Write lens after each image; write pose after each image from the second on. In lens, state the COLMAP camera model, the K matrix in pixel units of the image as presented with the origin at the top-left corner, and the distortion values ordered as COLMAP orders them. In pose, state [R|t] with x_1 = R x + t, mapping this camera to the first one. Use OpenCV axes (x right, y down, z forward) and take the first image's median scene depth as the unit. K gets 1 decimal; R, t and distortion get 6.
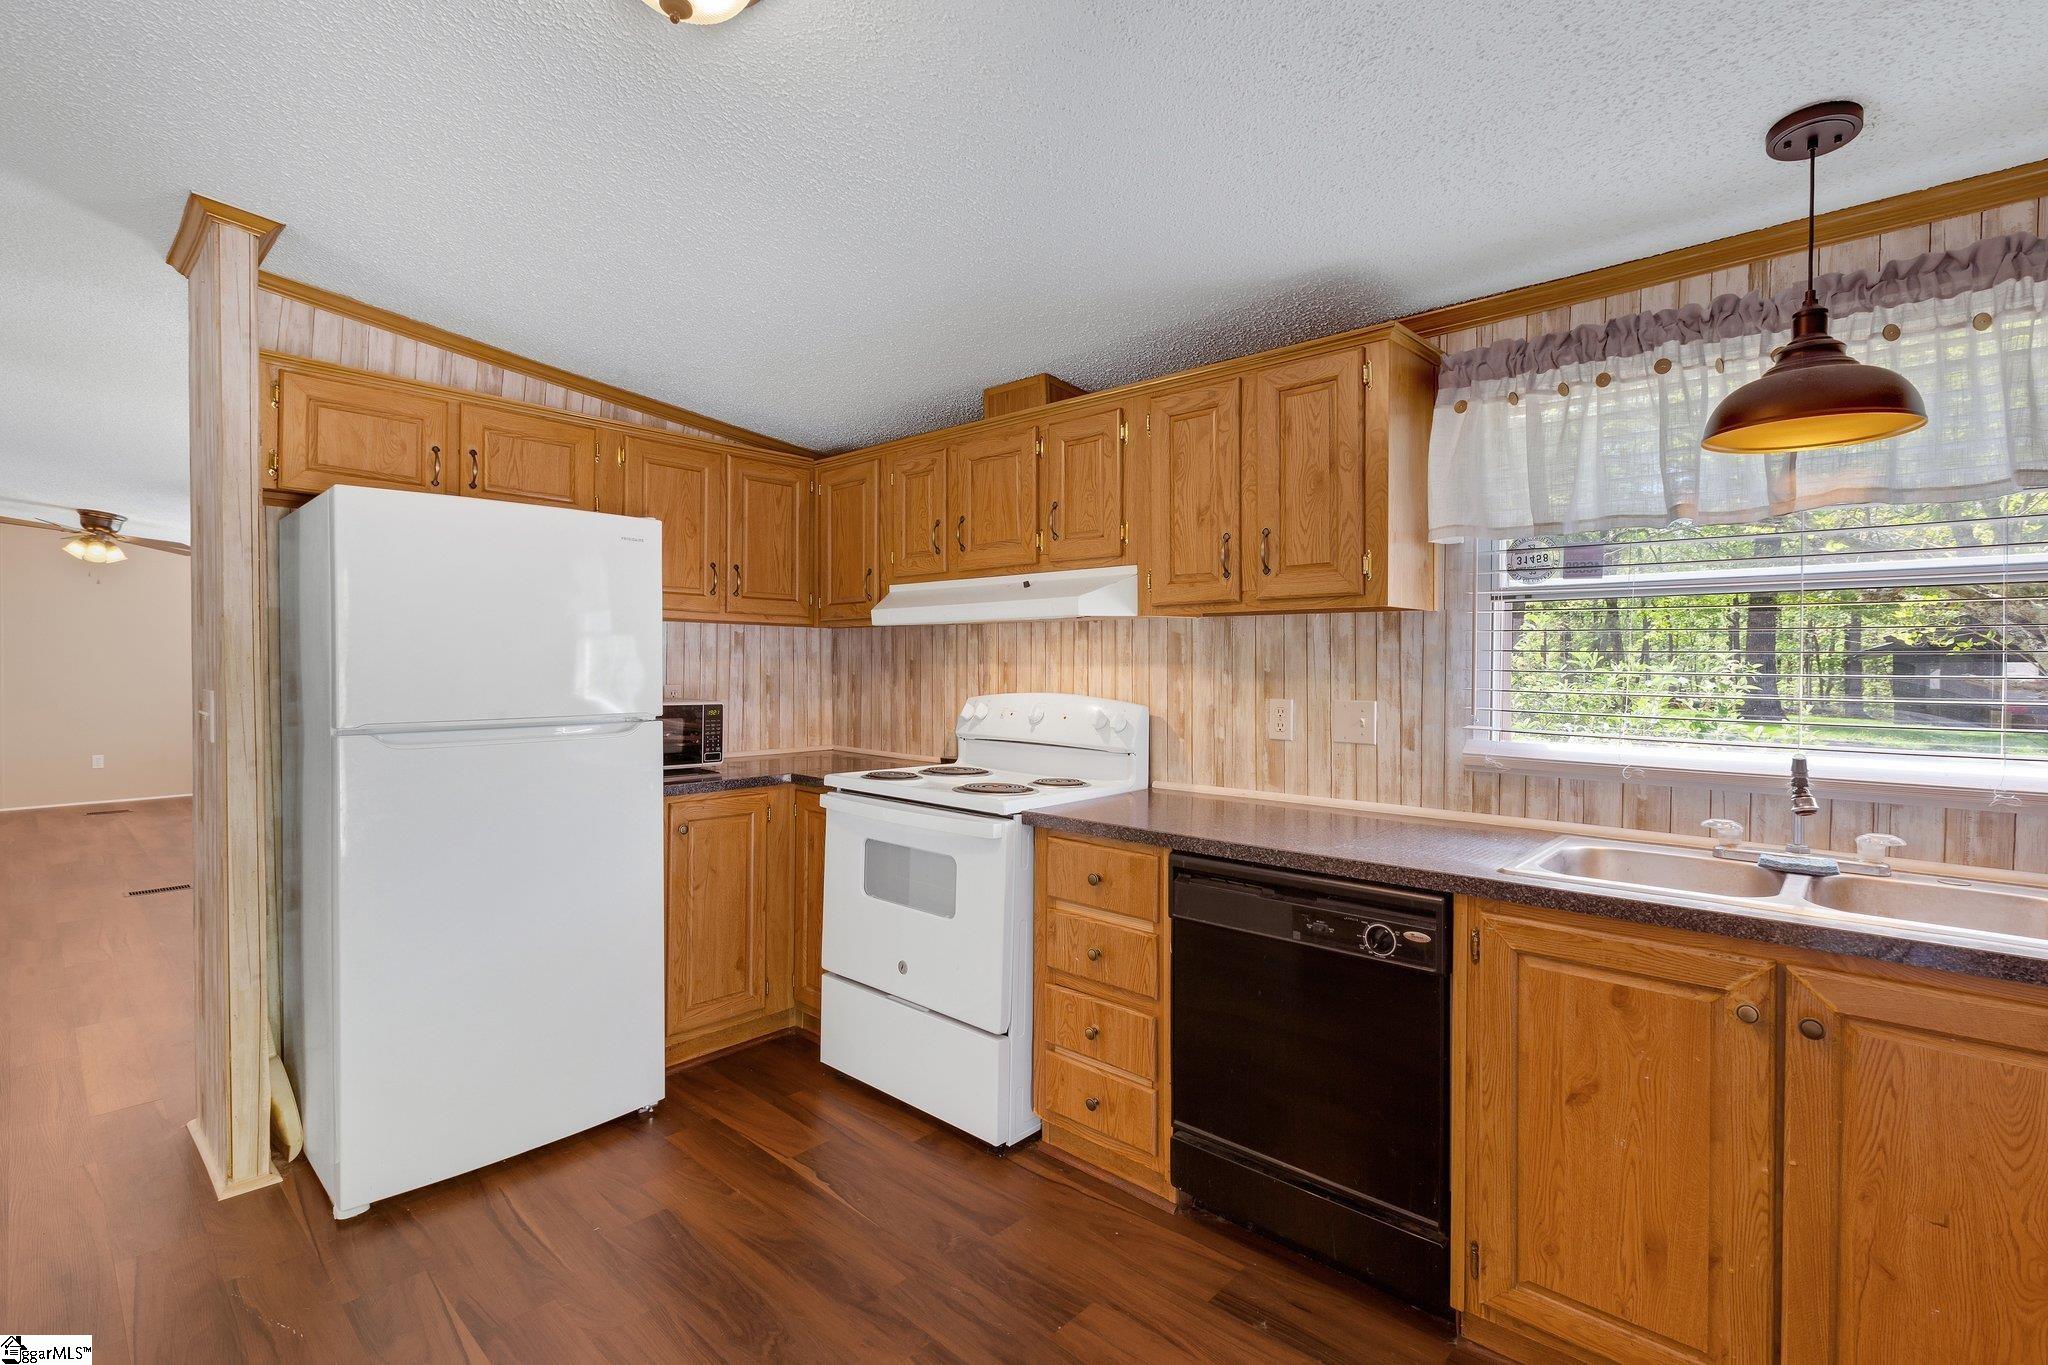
lens RADIAL K [[937.3, 0, 1030.8], [0, 937.3, 675.1], [0, 0, 1]] dist [0.001310, -0.000708]
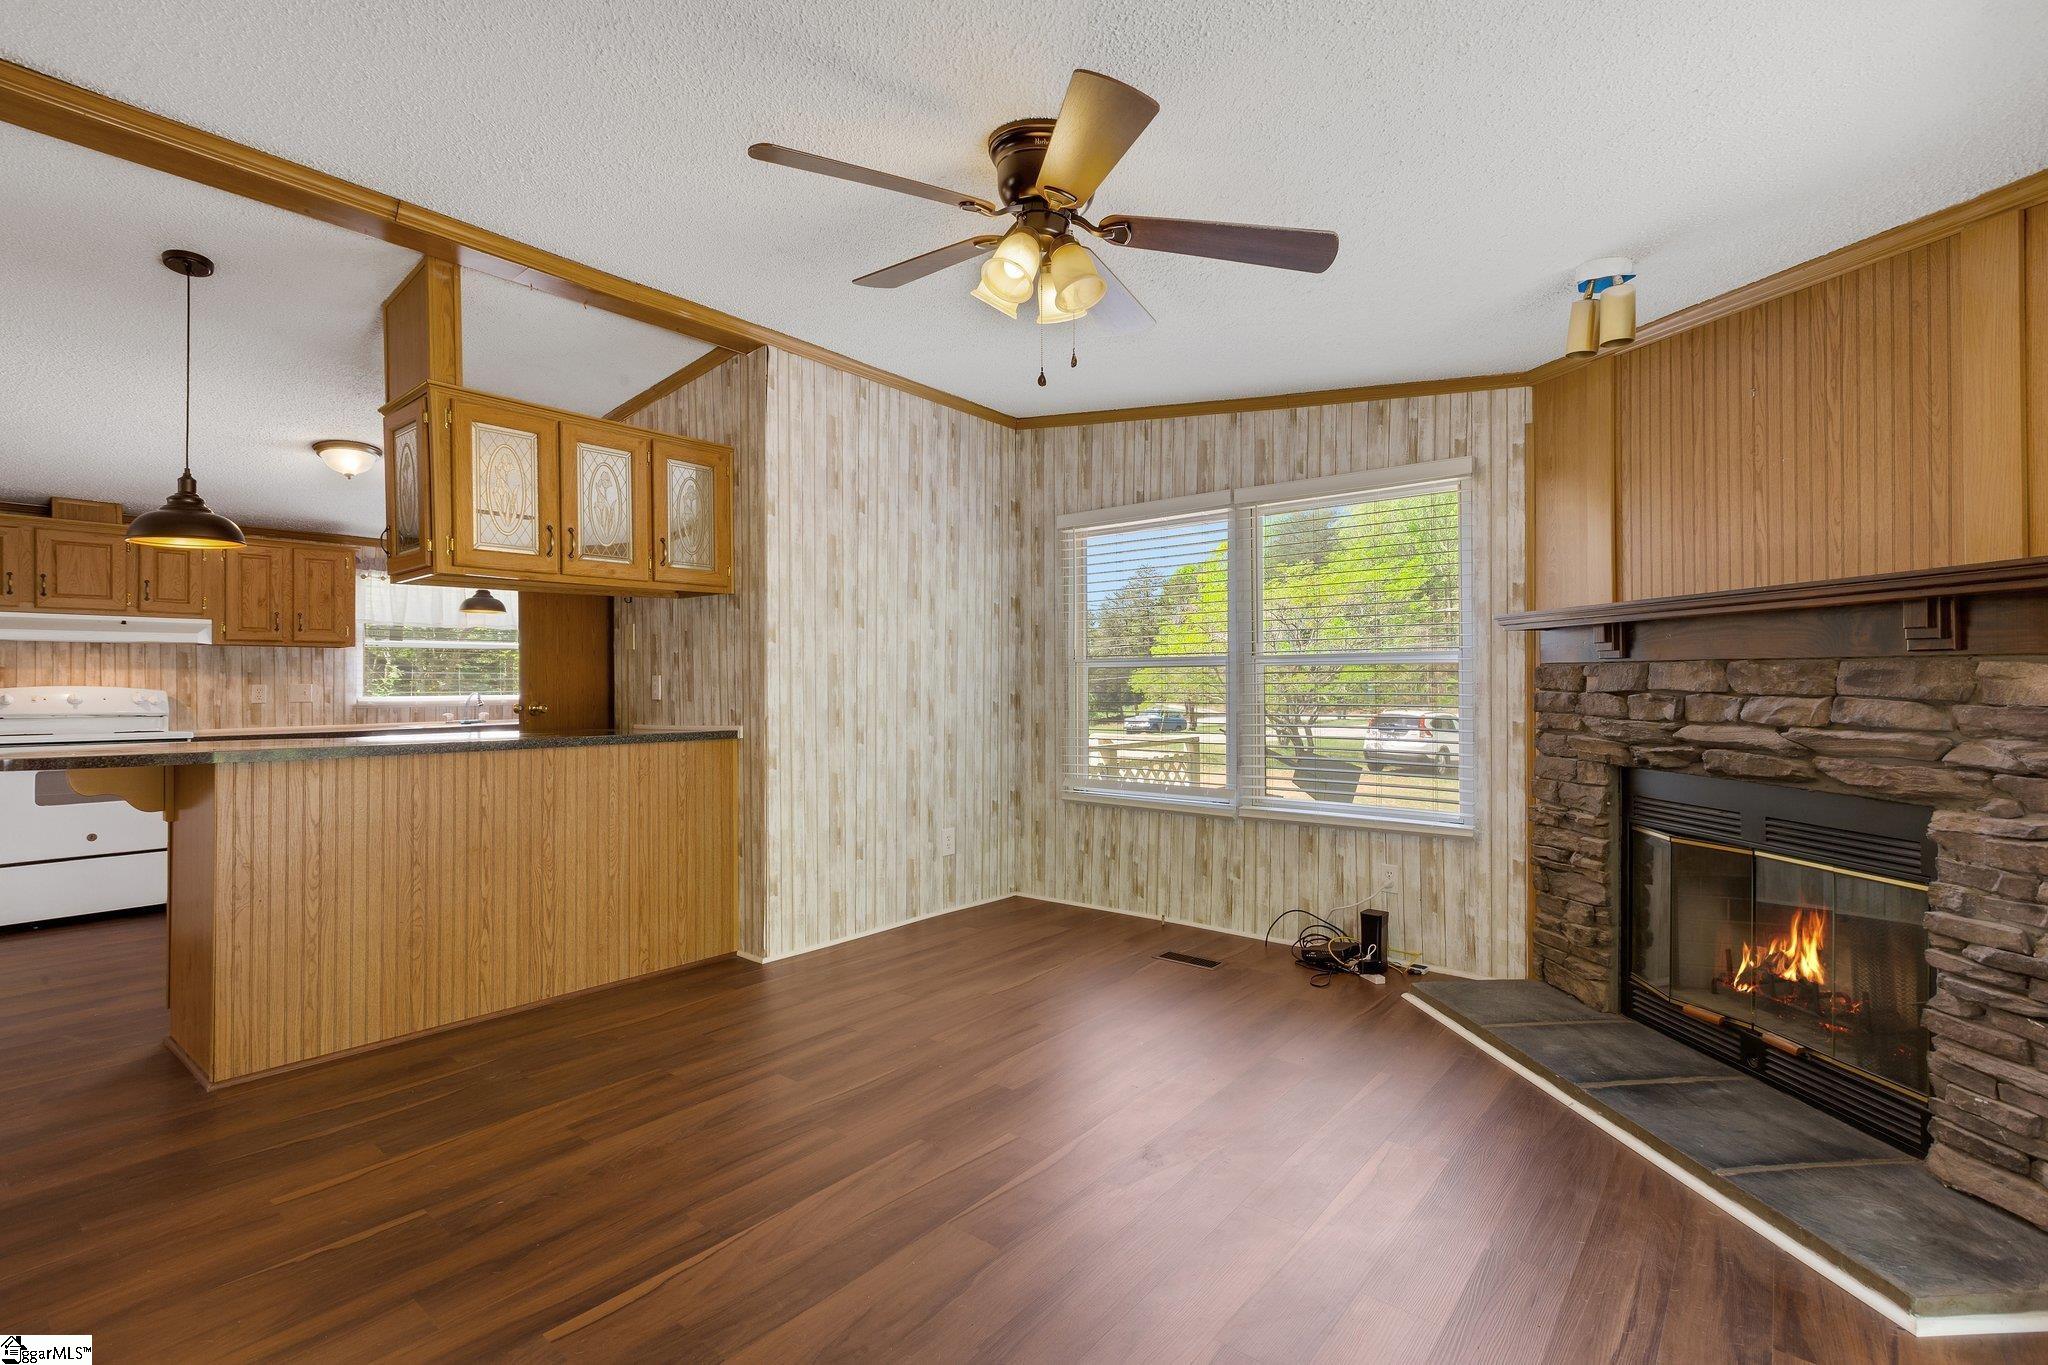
lens RADIAL K [[937.3, 0, 1026.2], [0, 937.3, 680.0], [0, 0, 1]] dist [0.001310, -0.000708]
pose [[-0.056509, 0.010238, 0.998350, -1.934965], [0.029857, 0.999518, -0.008560, 0.082889], [-0.997956, 0.029324, -0.056787, -0.640113]]
